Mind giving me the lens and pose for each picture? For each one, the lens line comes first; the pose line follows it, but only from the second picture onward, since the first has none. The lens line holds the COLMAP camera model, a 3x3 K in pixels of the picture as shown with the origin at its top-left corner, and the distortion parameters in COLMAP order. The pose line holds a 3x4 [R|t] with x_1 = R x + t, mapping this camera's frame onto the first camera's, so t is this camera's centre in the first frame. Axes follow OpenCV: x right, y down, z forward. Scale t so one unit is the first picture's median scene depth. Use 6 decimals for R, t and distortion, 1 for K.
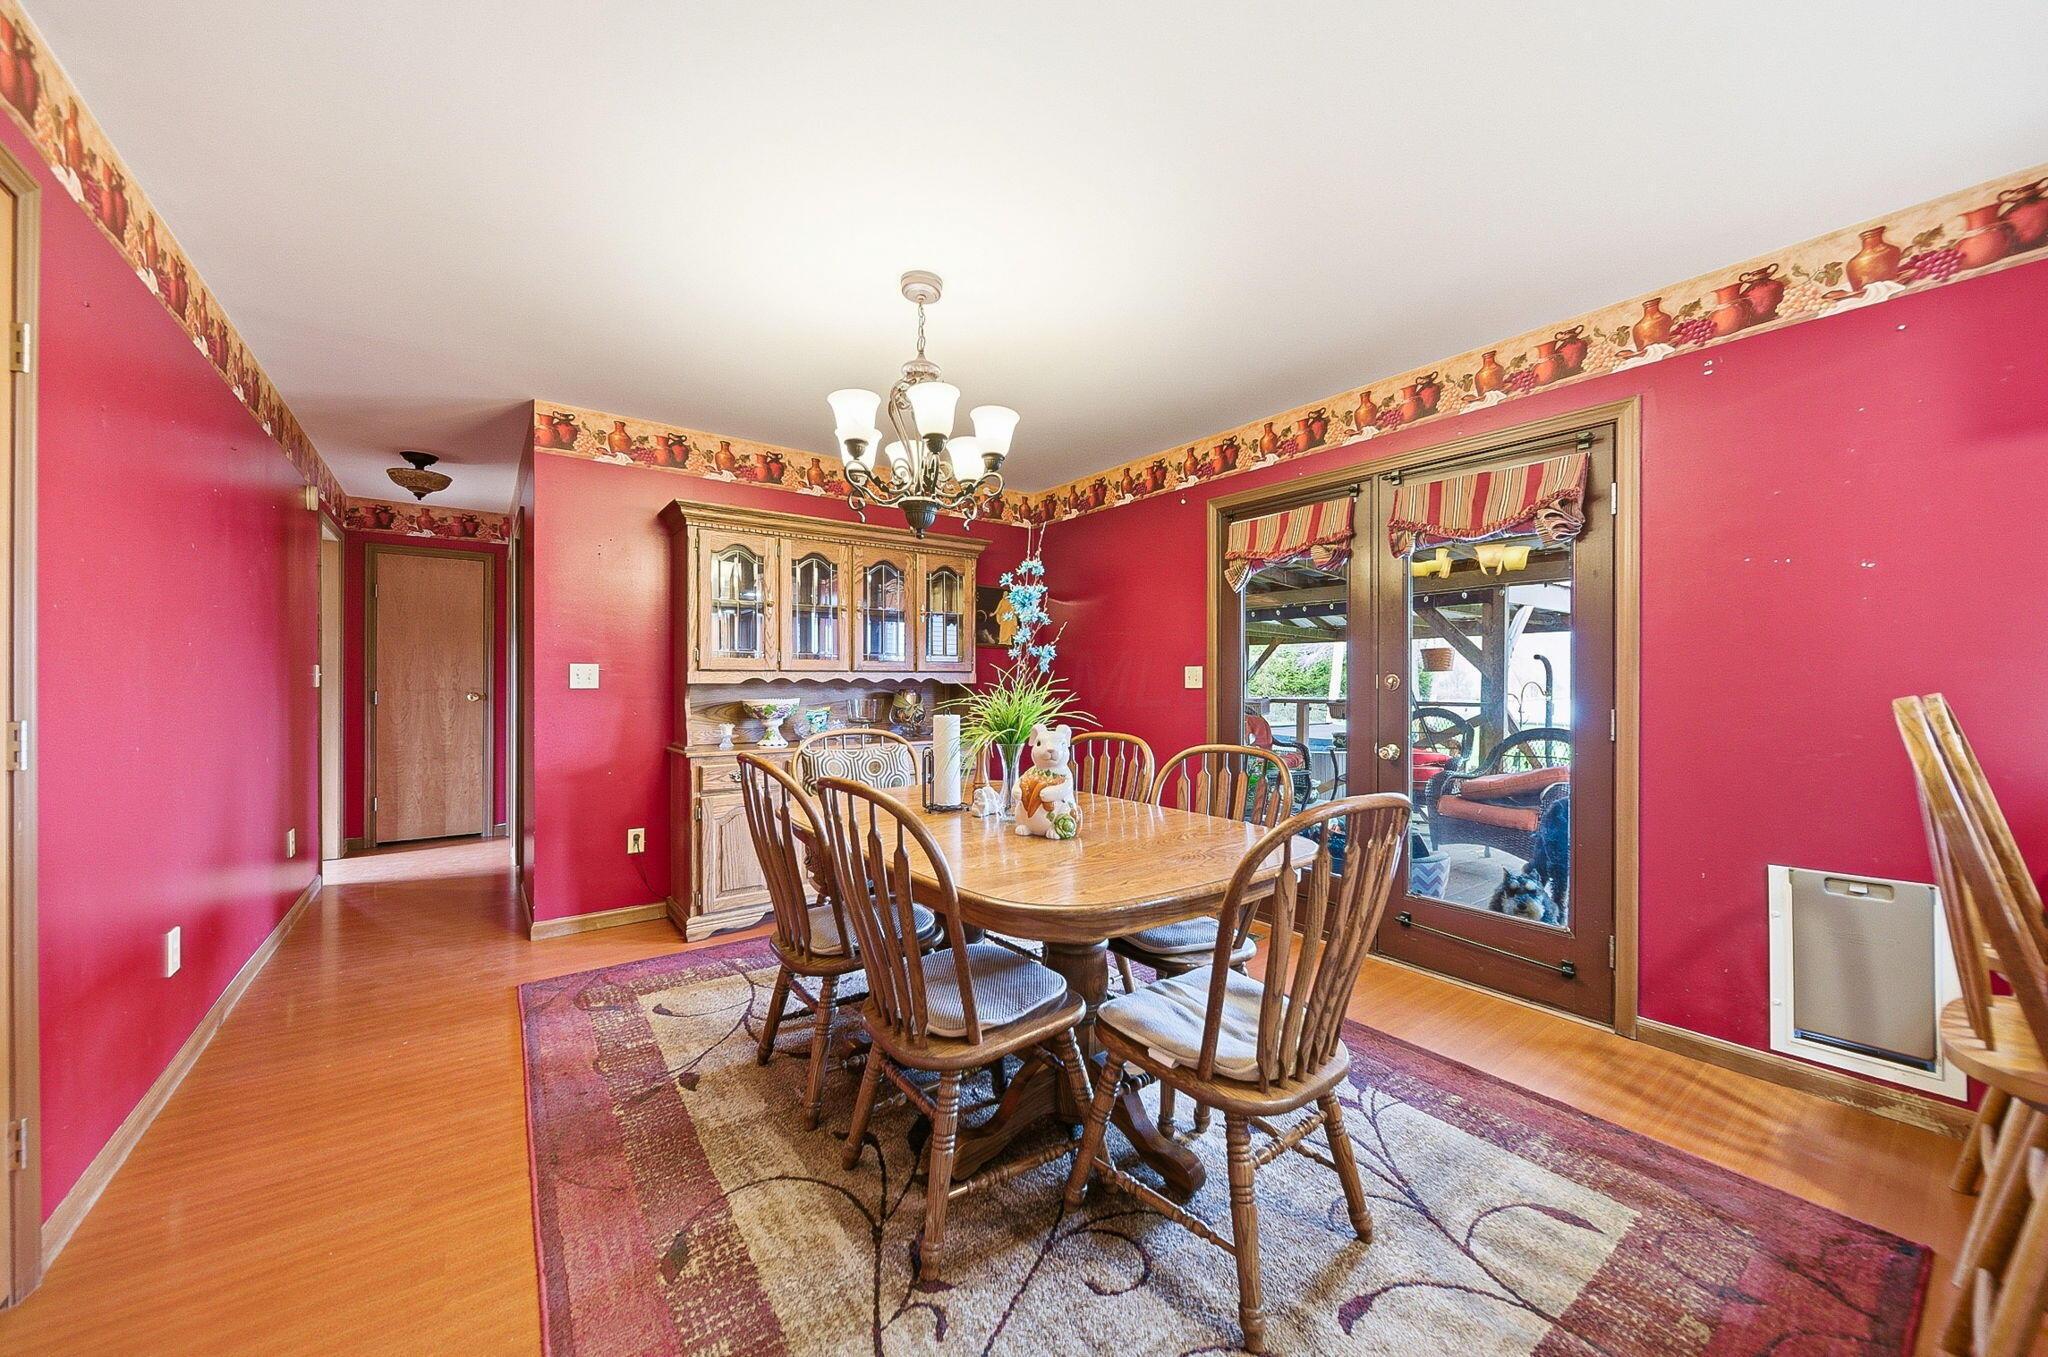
lens RADIAL K [[727.8, 0, 1015.7], [0, 727.8, 677.9], [0, 0, 1]] dist [-0.004129, -0.000119]
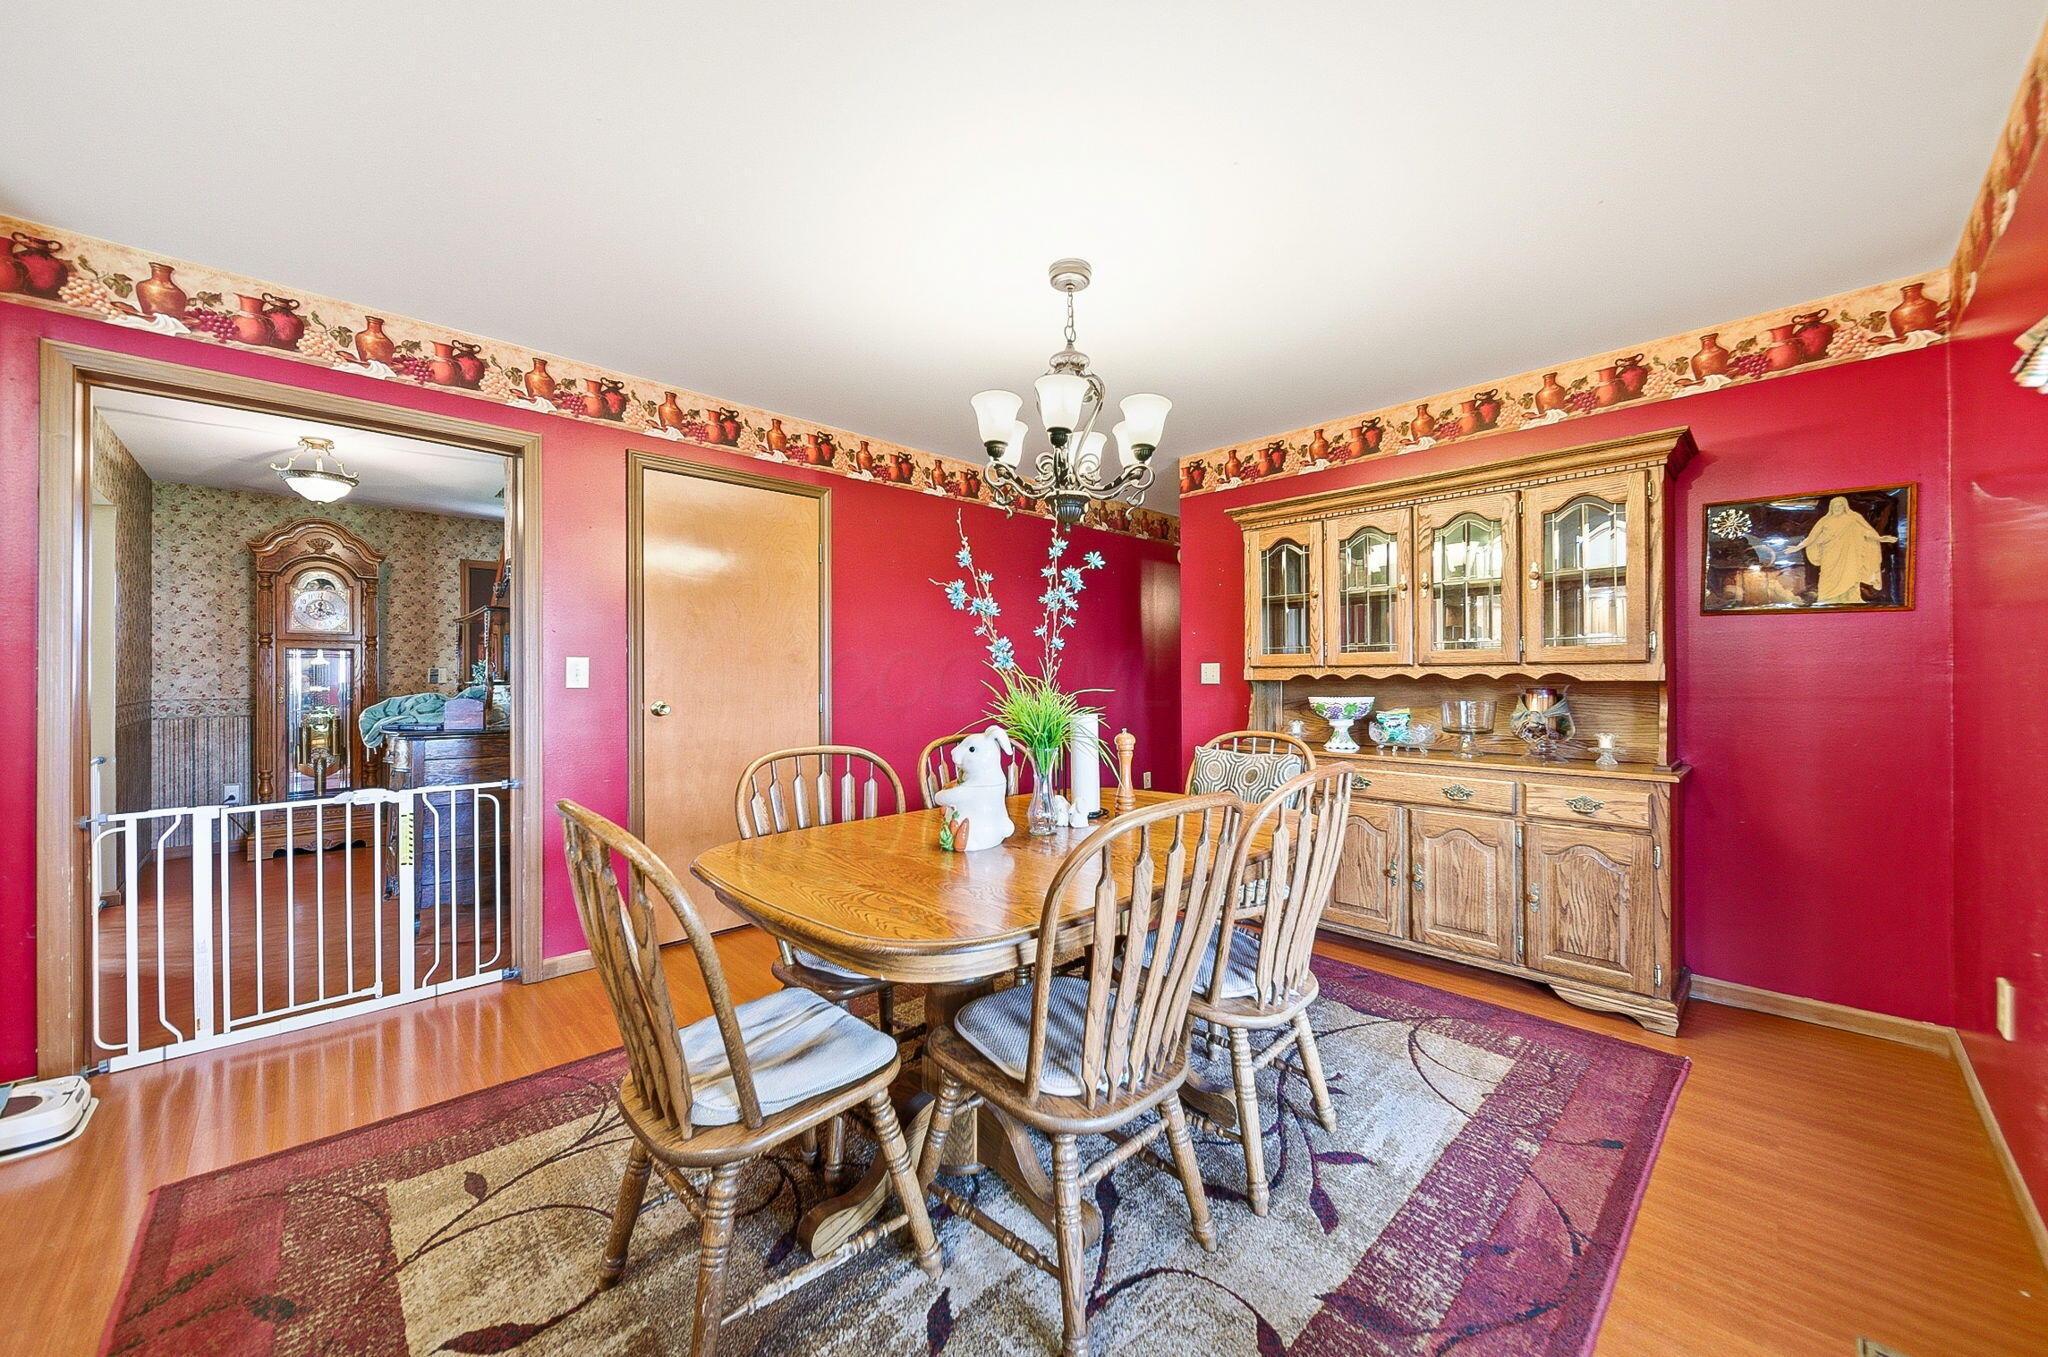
lens RADIAL K [[741.7, 0, 1040.1], [0, 741.7, 674.0], [0, 0, 1]] dist [-0.001006, -0.001619]
pose [[0.135690, -0.003893, -0.990744, 0.531200], [0.004552, 0.999984, -0.003306, 0.001344], [0.990741, -0.004062, 0.135706, 0.502778]]
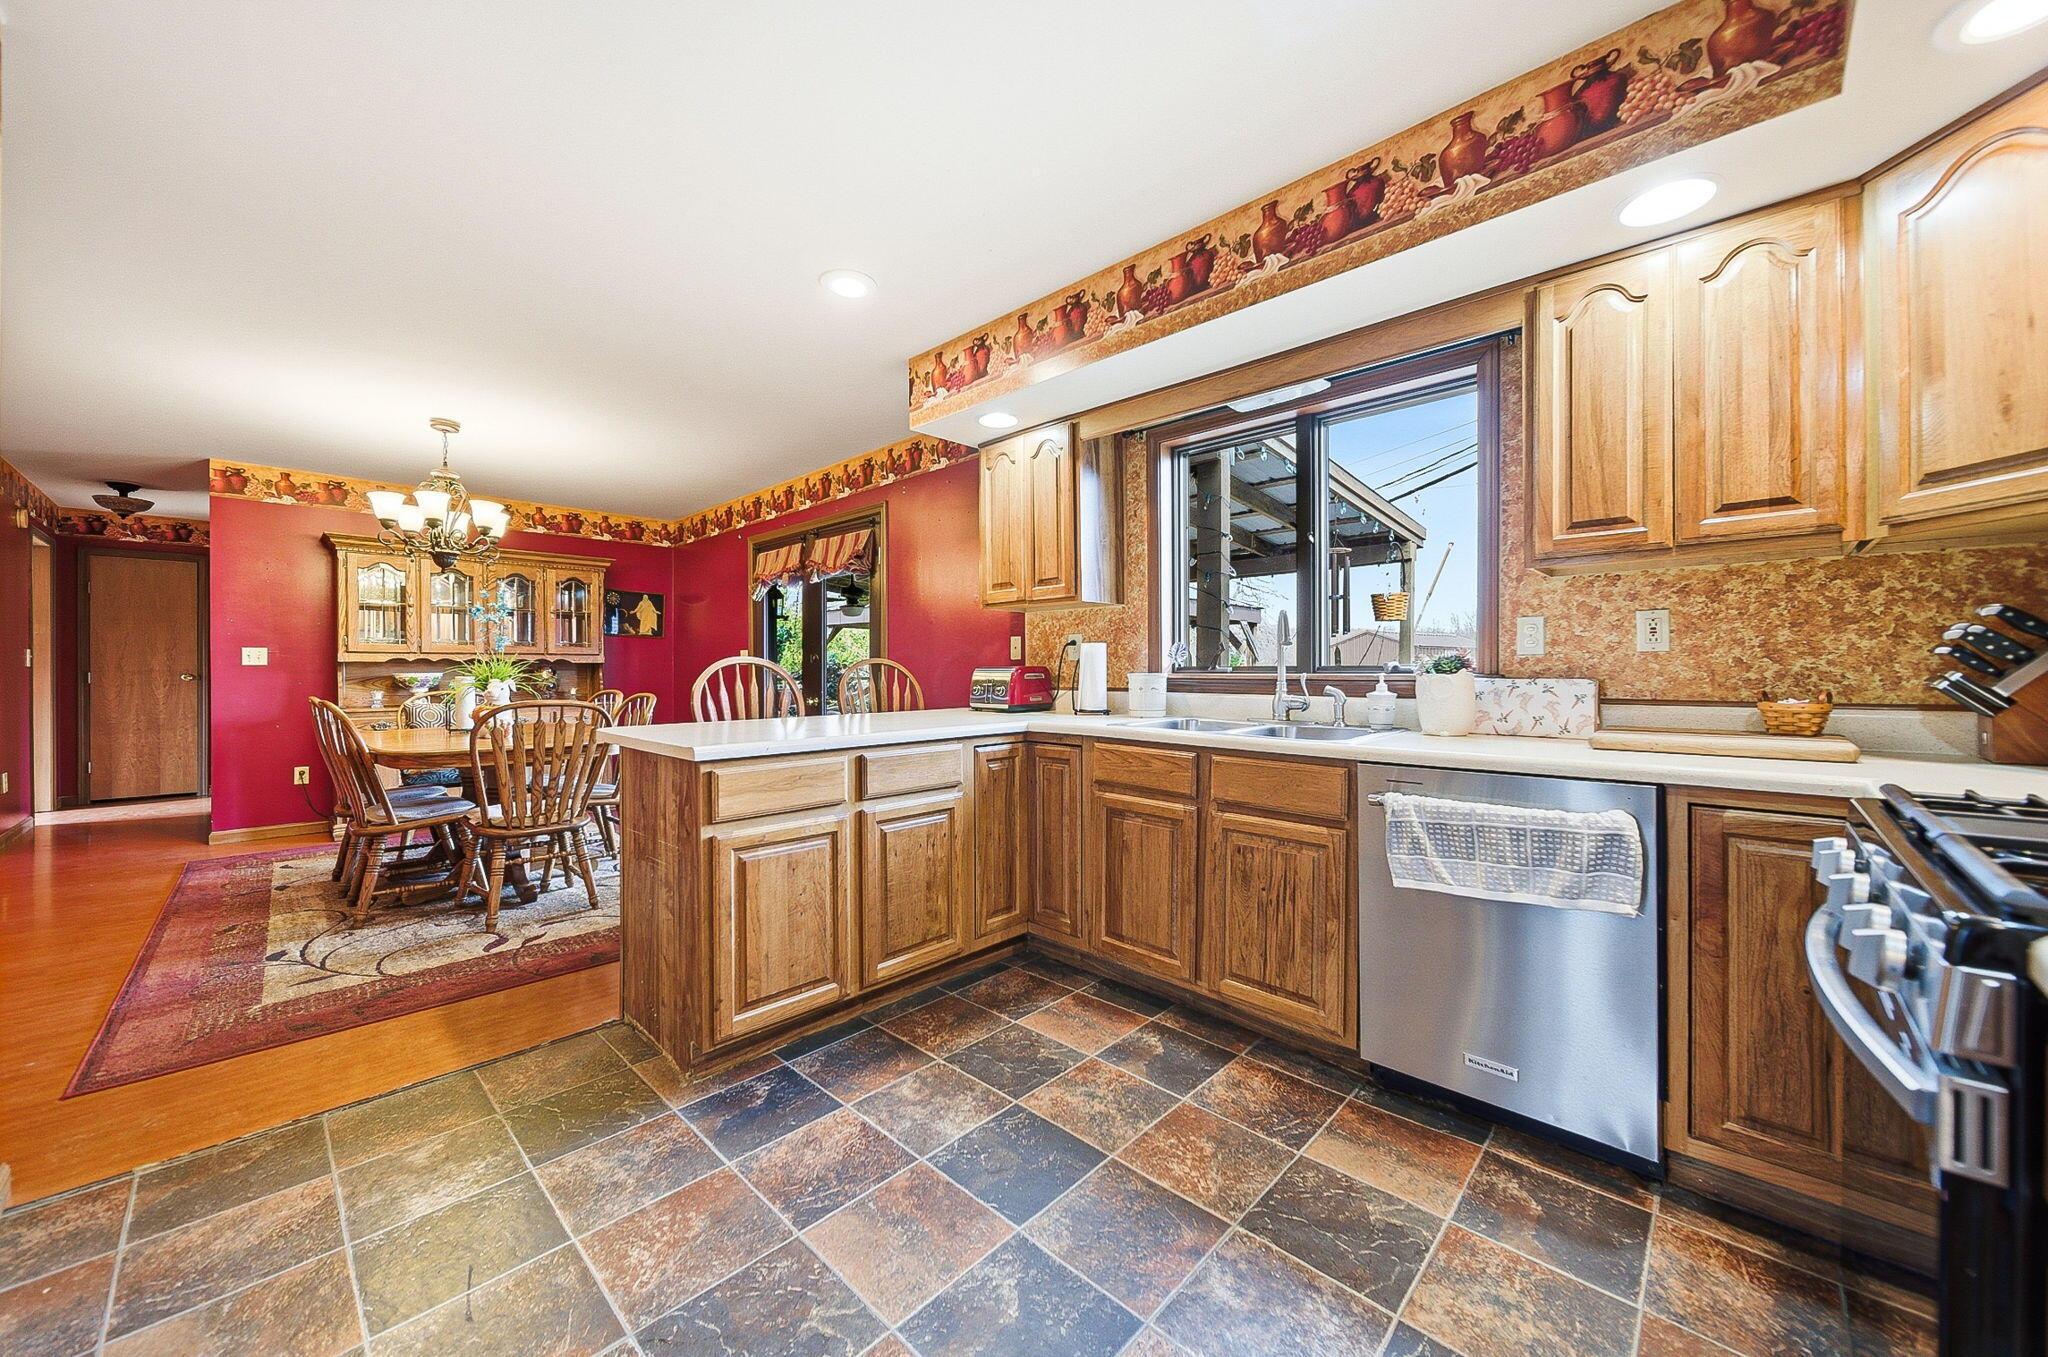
lens RADIAL K [[741.7, 0, 1021.9], [0, 741.7, 670.7], [0, 0, 1]] dist [-0.001006, -0.001619]
pose [[0.987213, -0.003851, 0.159358, 0.577127], [0.003362, 0.999989, 0.003338, 0.023117], [-0.159369, -0.002759, 0.987215, -0.578894]]
